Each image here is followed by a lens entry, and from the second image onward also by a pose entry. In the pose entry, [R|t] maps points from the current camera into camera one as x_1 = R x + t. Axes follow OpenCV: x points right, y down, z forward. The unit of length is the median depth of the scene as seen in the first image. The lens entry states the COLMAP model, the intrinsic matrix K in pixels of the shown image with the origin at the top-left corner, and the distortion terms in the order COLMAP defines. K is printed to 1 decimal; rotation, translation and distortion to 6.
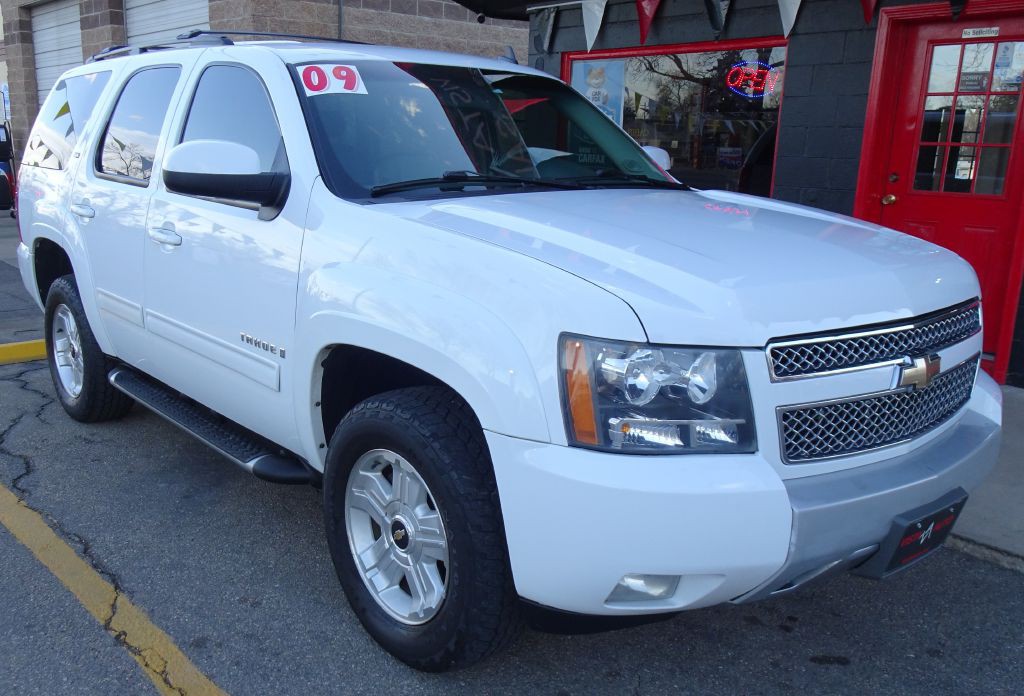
lens RADIAL K [[871.3, 0, 440.2], [0, 871.3, 348.3], [0, 0, 1]] dist [0.006241, 0.006928]
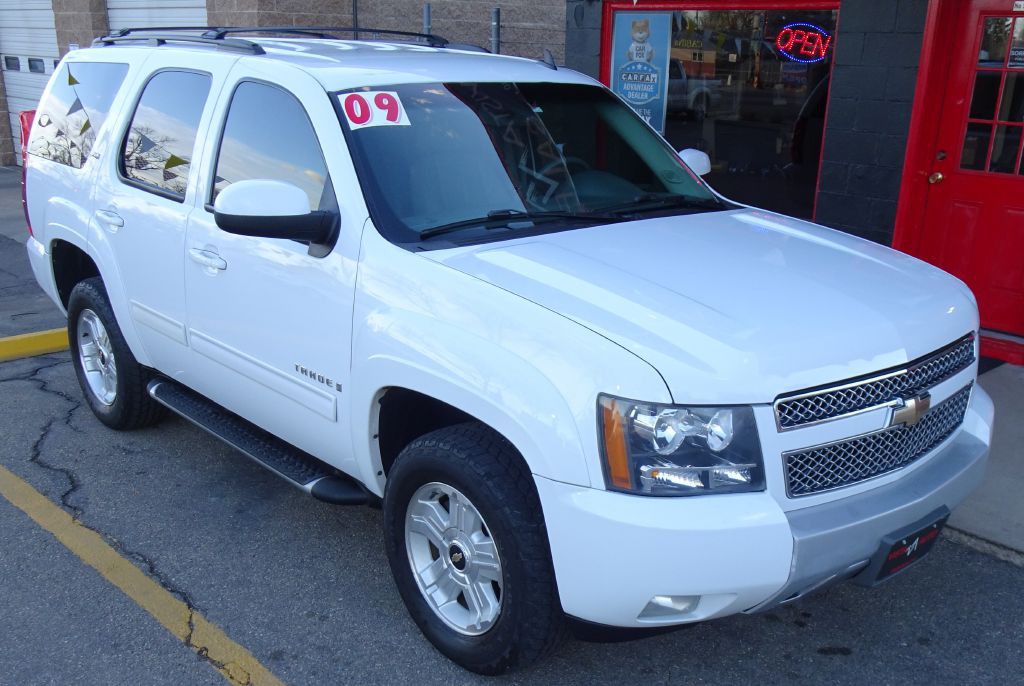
lens RADIAL K [[983.7, 0, 527.0], [0, 983.7, 410.8], [0, 0, 1]] dist [0.003783, 0.005124]
pose [[0.998194, -0.020975, 0.056299, -0.022285], [0.013989, 0.992466, 0.121722, -0.113413], [-0.058428, -0.120714, 0.990966, -0.208629]]
